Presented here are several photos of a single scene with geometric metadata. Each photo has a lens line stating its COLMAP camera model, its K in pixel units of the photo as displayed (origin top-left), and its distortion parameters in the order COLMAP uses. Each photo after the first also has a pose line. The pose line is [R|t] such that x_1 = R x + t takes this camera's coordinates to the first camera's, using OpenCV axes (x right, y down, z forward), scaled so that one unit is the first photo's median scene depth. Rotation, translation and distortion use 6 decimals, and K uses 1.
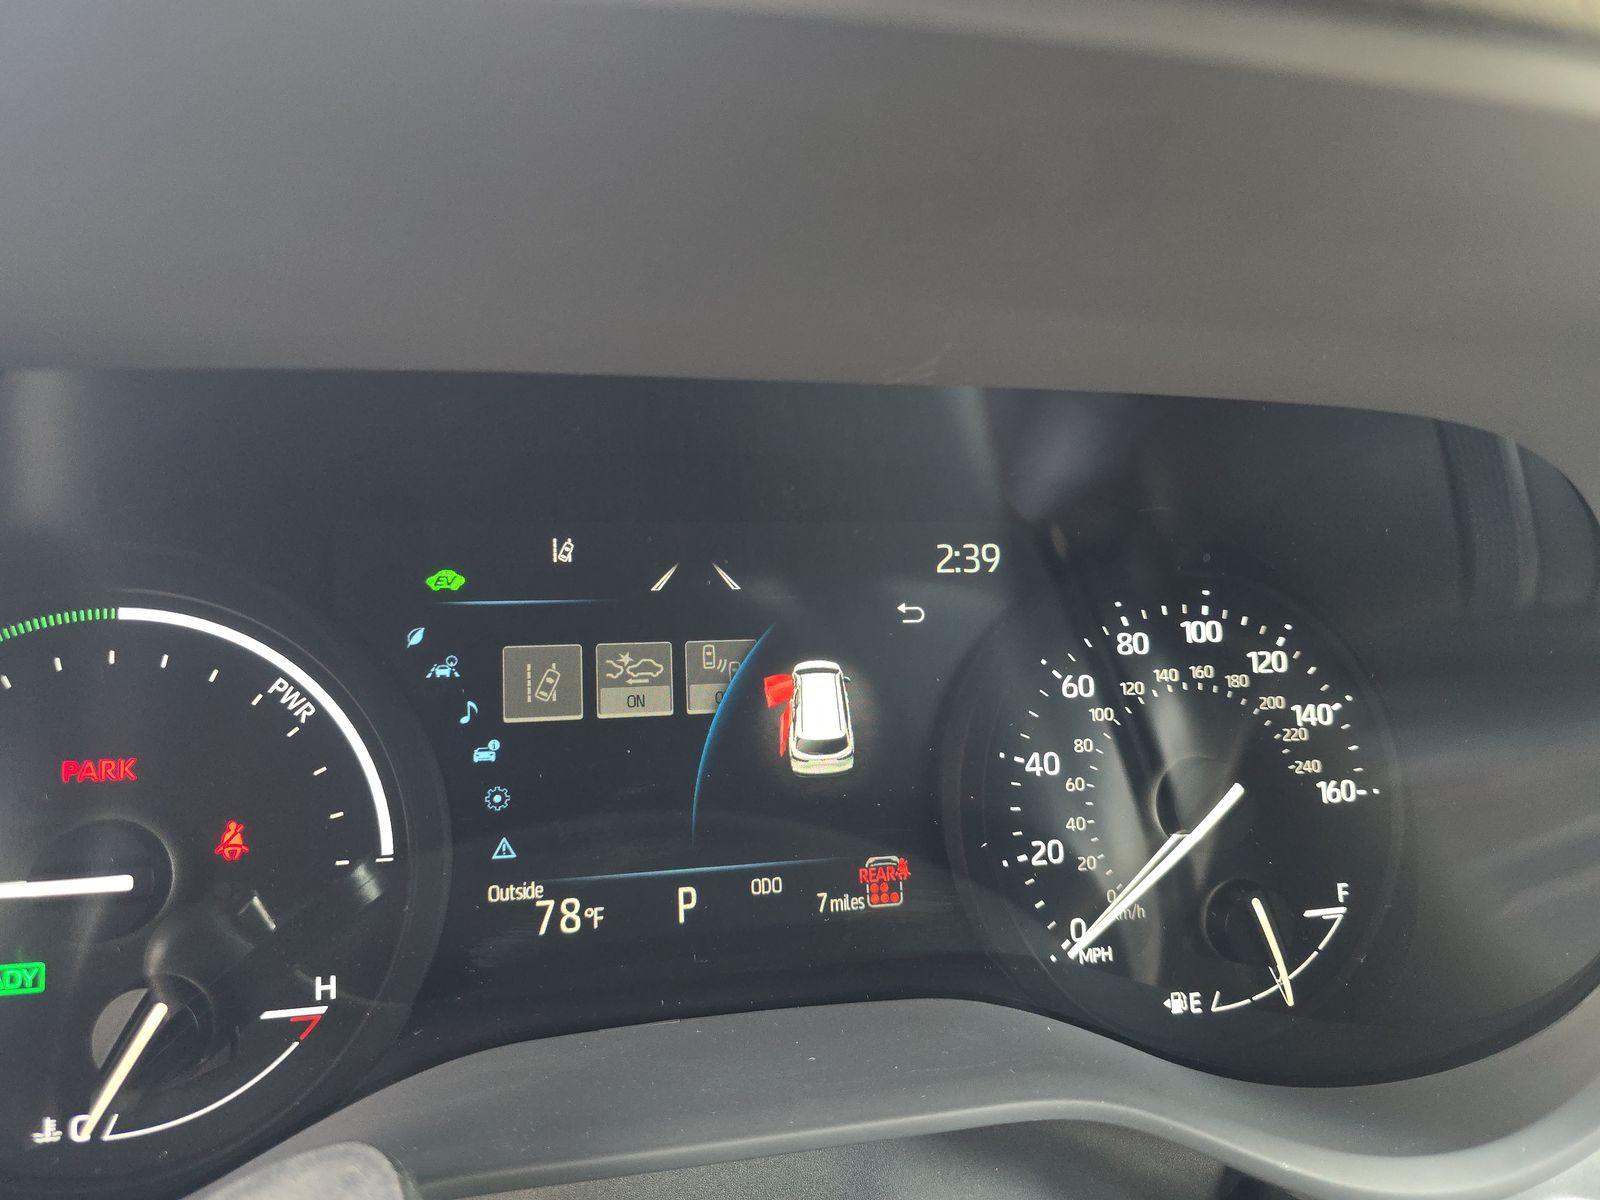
lens RADIAL K [[1115.6, 0, 800.0], [0, 1115.6, 600.0], [0, 0, 1]] dist [0.044634, -0.081296]
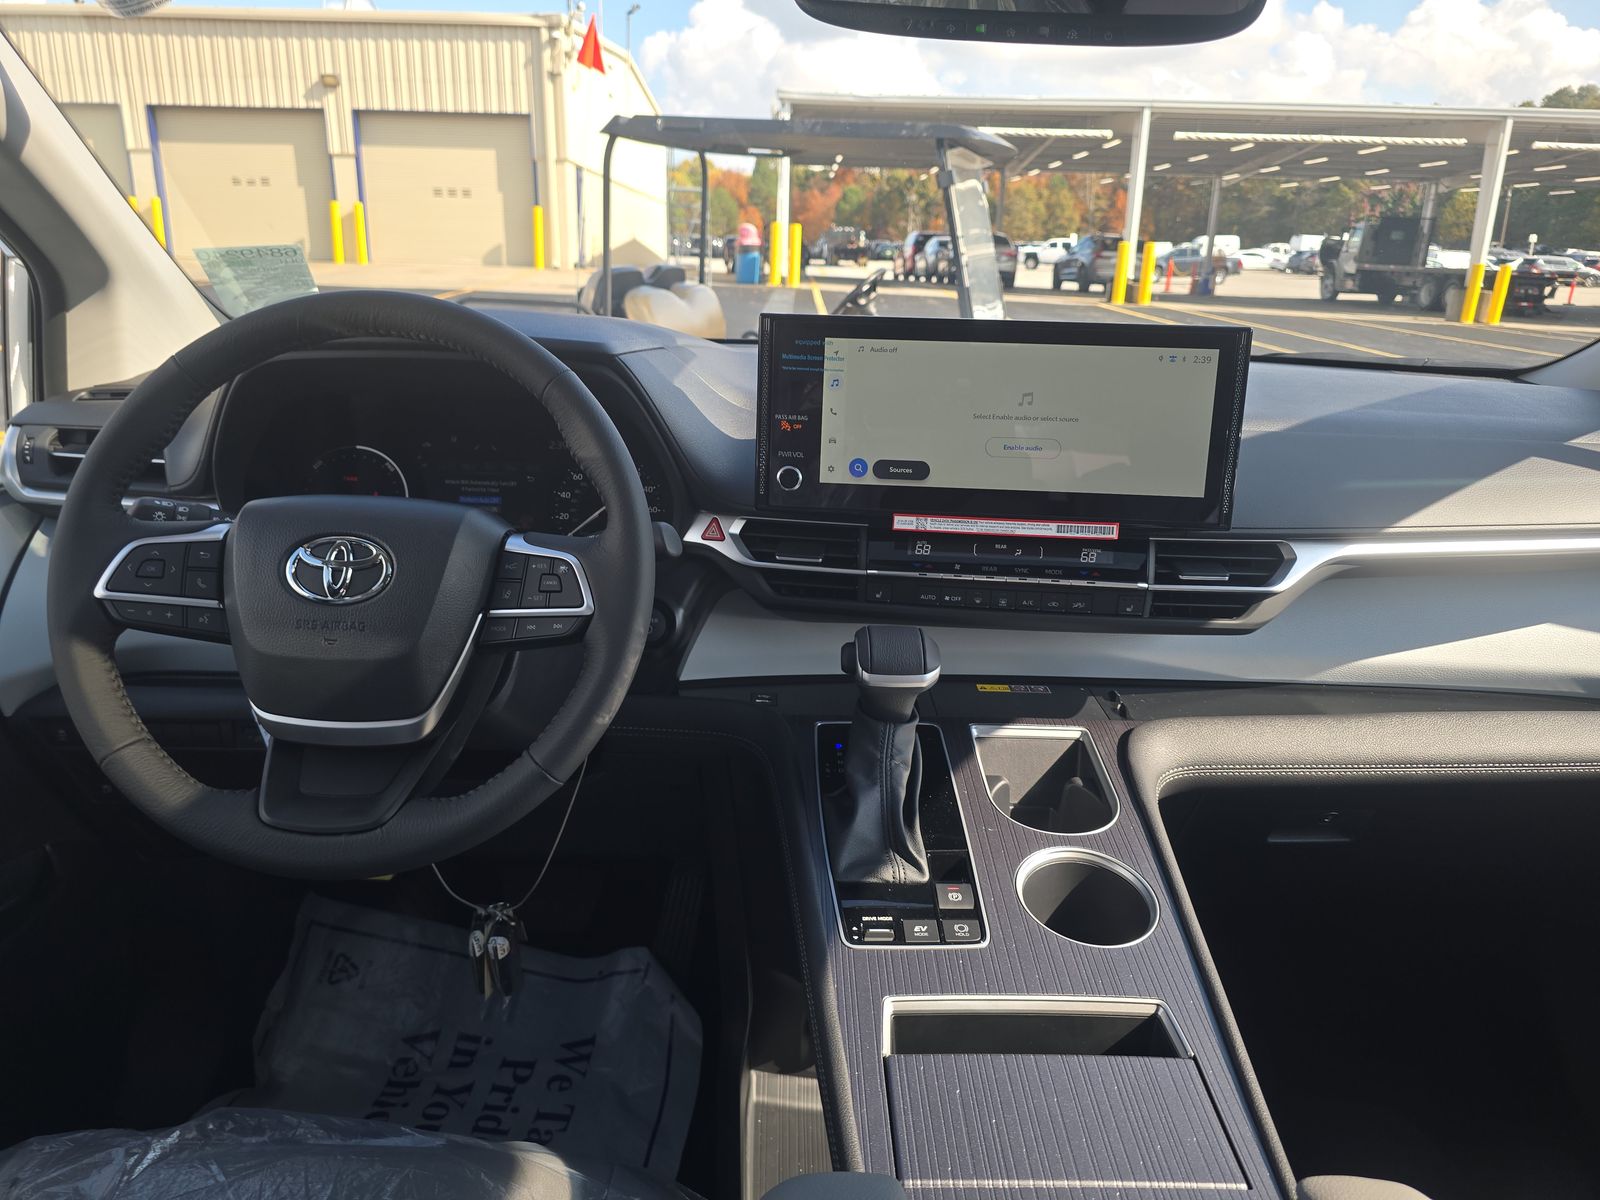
lens RADIAL K [[1115.6, 0, 800.0], [0, 1115.6, 600.0], [0, 0, 1]] dist [0.044634, -0.081296]
pose [[0.972779, 0.038342, -0.228542, 2.252374], [-0.045668, 0.998596, -0.026851, 0.679594], [0.227191, 0.036557, 0.973164, -3.068020]]
